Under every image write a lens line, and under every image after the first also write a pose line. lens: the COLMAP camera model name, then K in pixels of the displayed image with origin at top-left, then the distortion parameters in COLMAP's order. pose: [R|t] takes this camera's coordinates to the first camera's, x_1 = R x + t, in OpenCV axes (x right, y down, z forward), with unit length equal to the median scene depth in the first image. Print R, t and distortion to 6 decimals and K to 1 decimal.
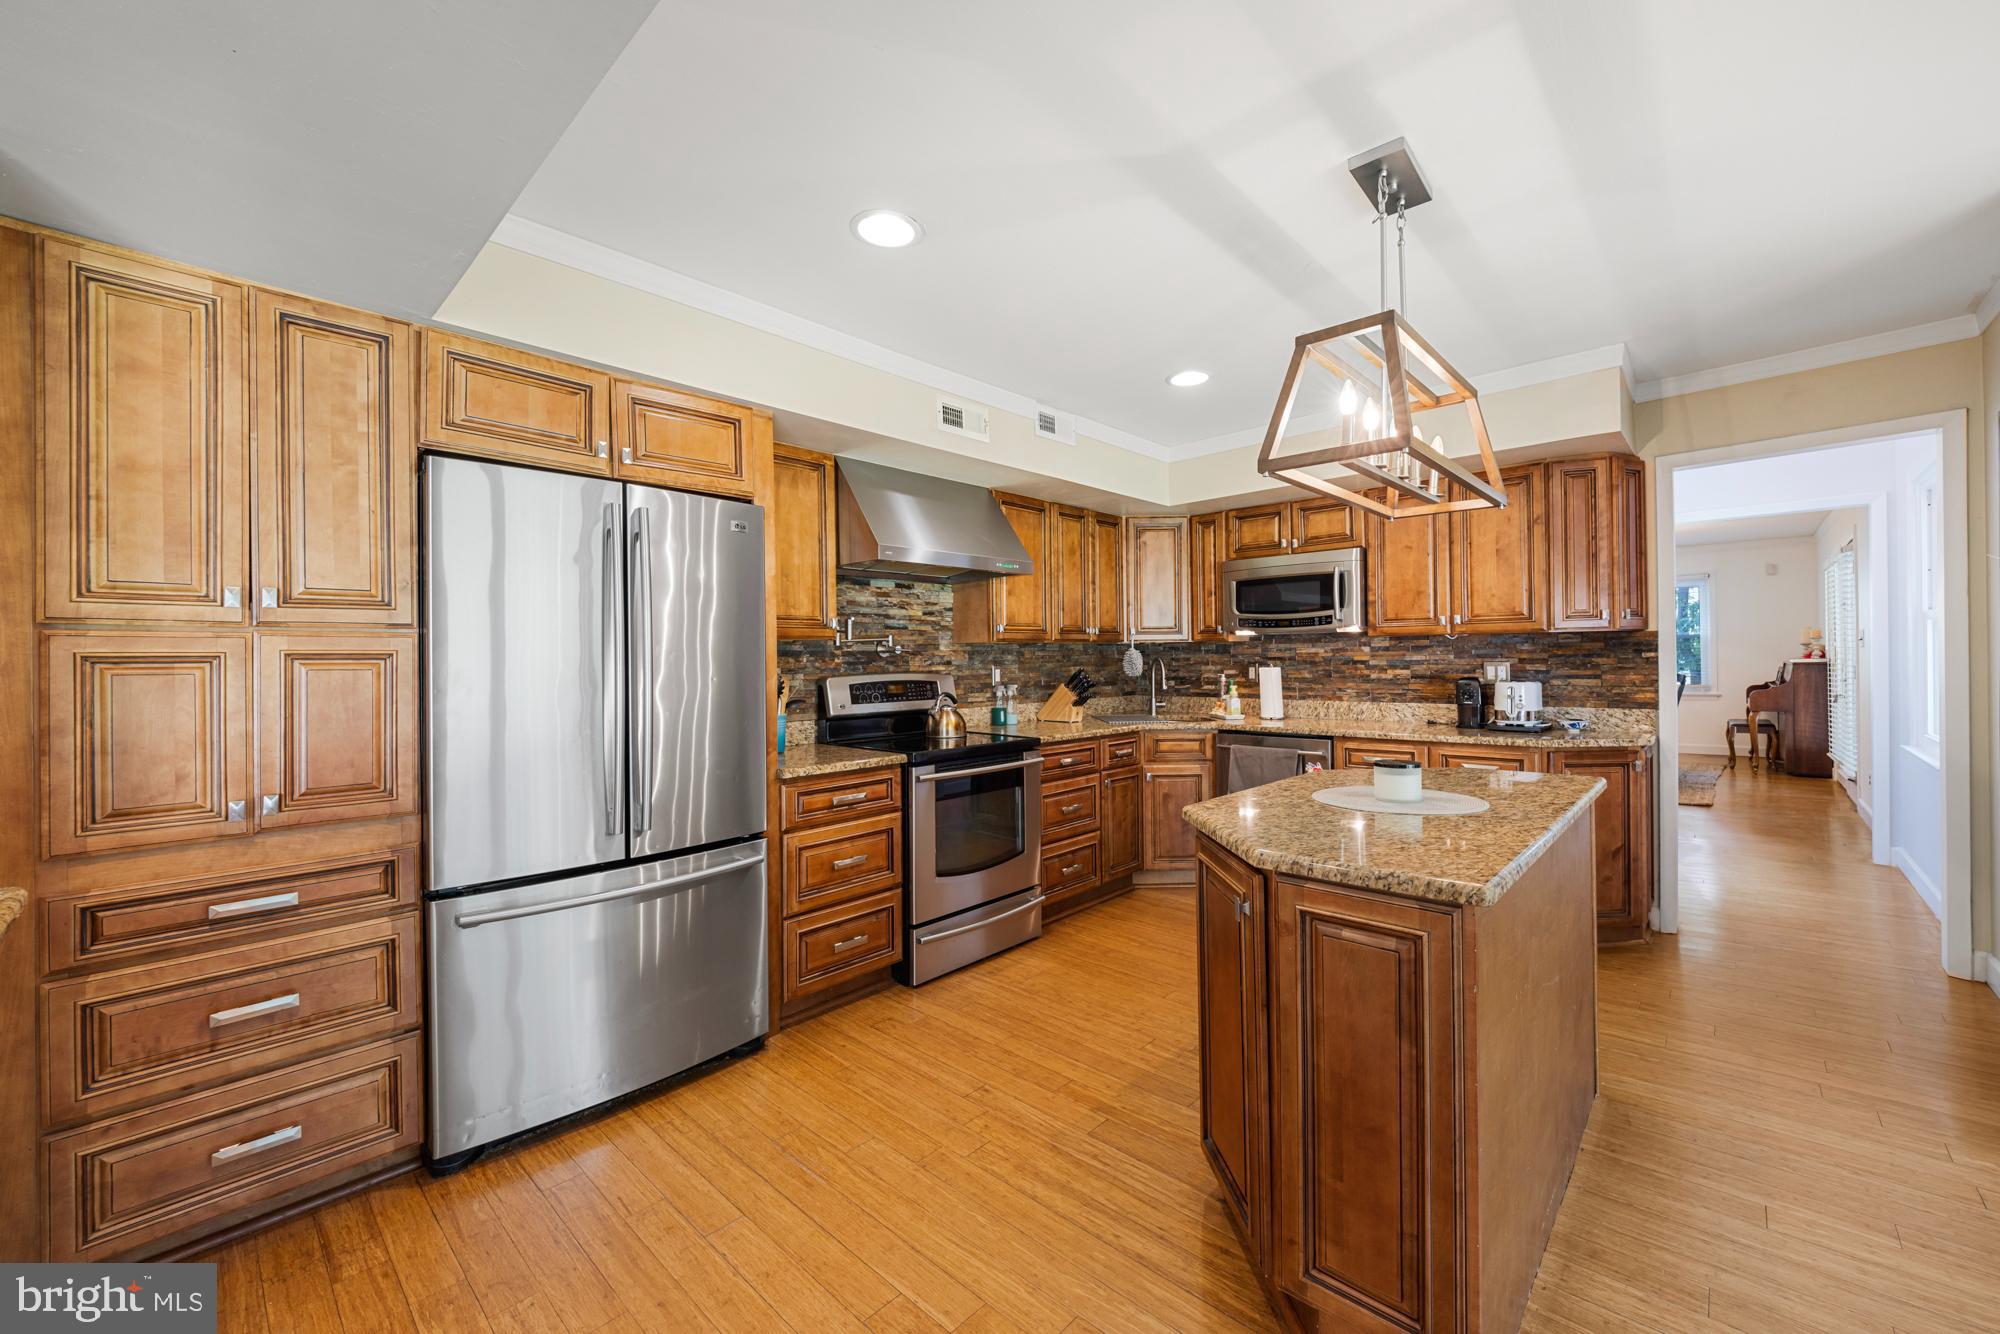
lens RADIAL K [[789.0, 0, 984.9], [0, 789.0, 658.1], [0, 0, 1]] dist [-0.001971, -0.000570]
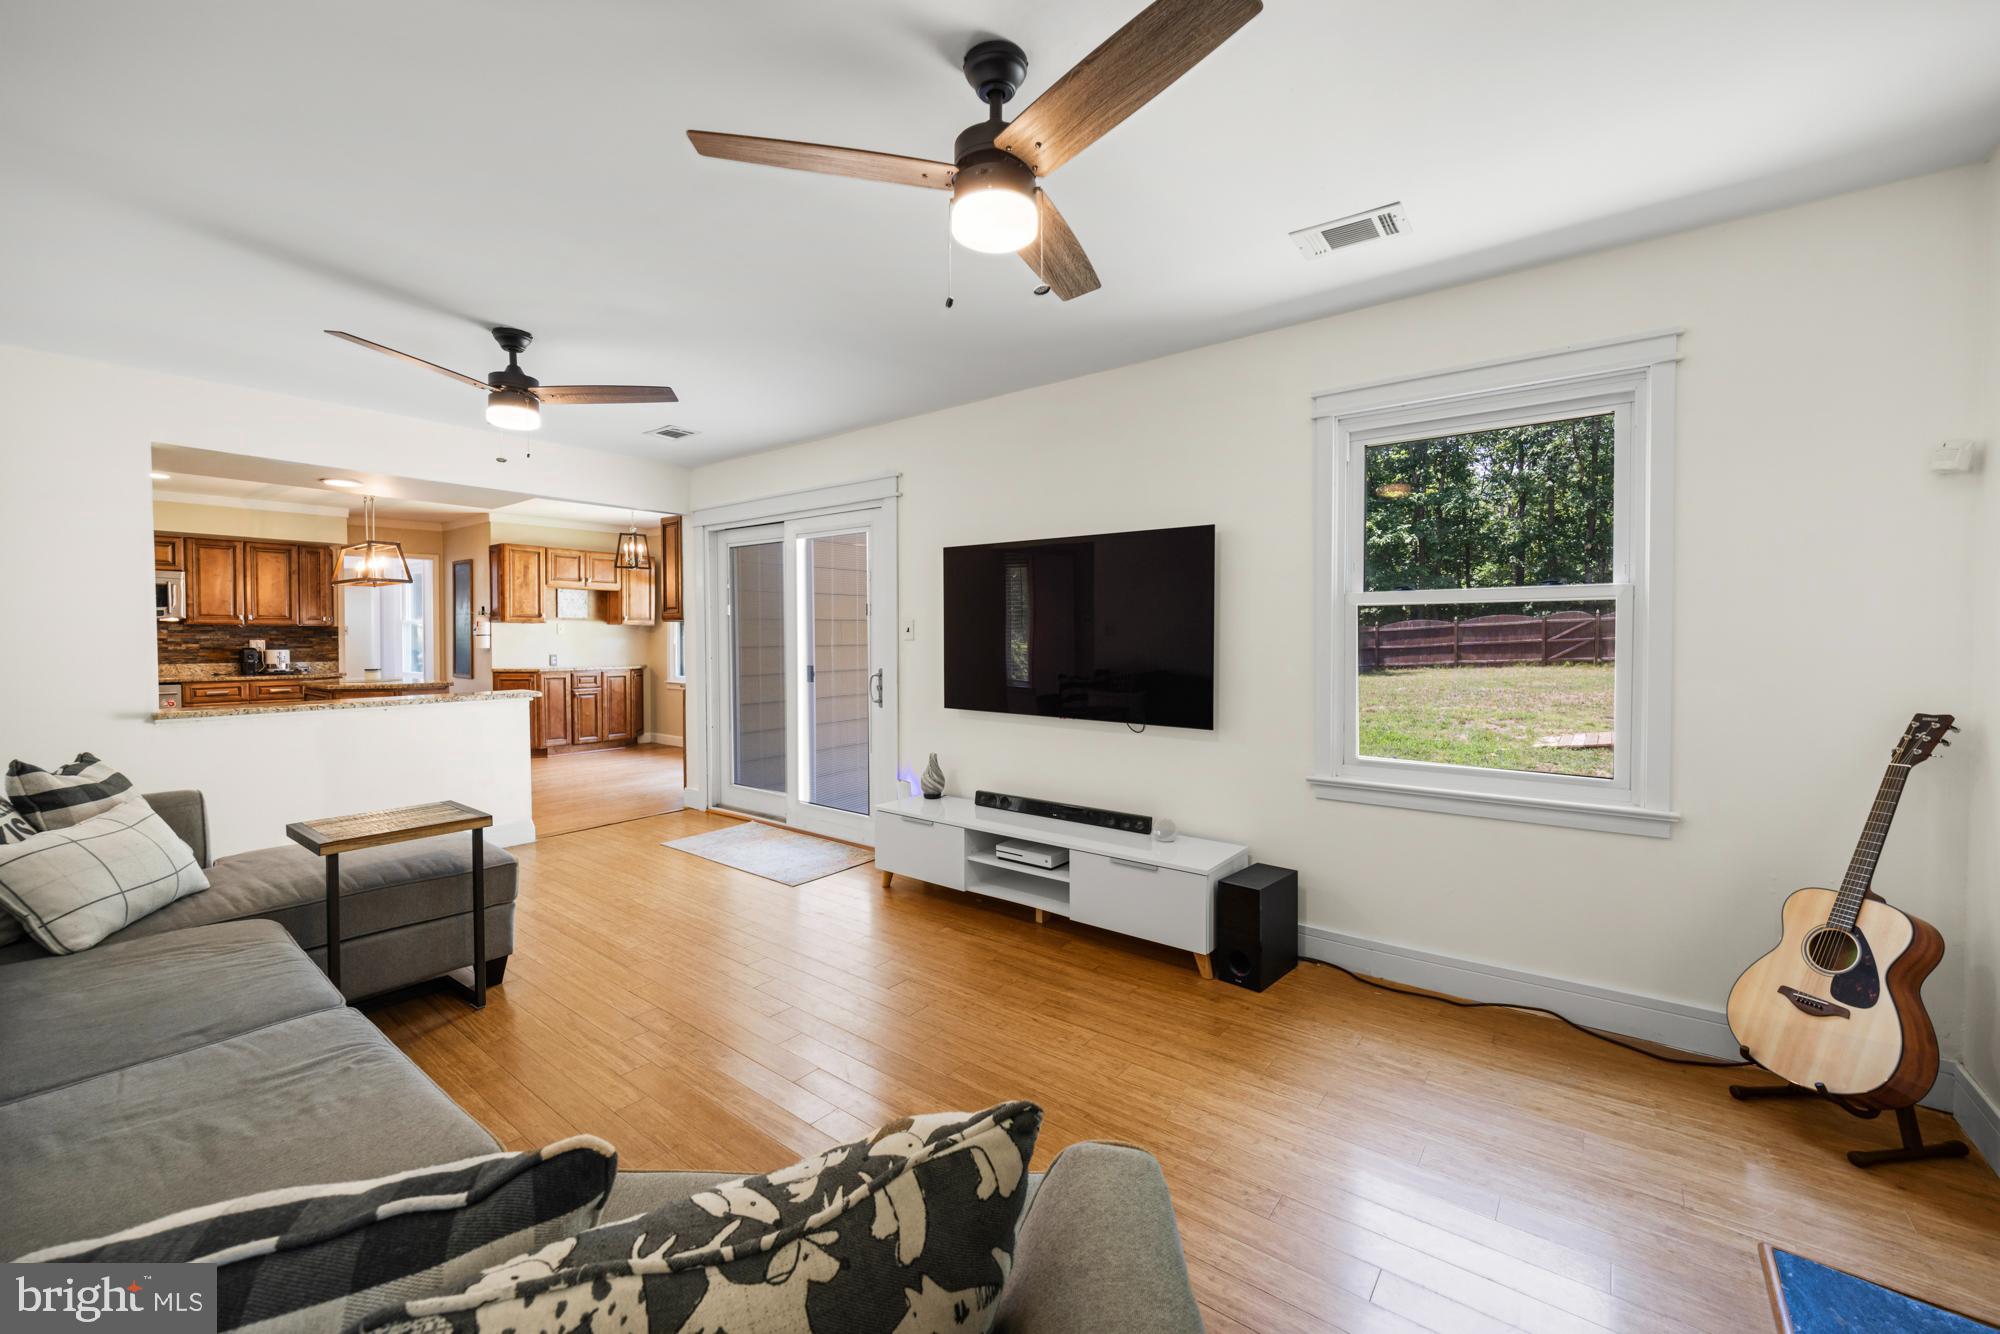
lens RADIAL K [[789.0, 0, 984.9], [0, 789.0, 658.1], [0, 0, 1]] dist [-0.001971, -0.000570]
pose [[-0.102288, -0.013775, 0.994659, -1.347163], [-0.003836, 0.999902, 0.013454, 0.015742], [-0.994747, -0.002439, -0.102331, -0.527504]]
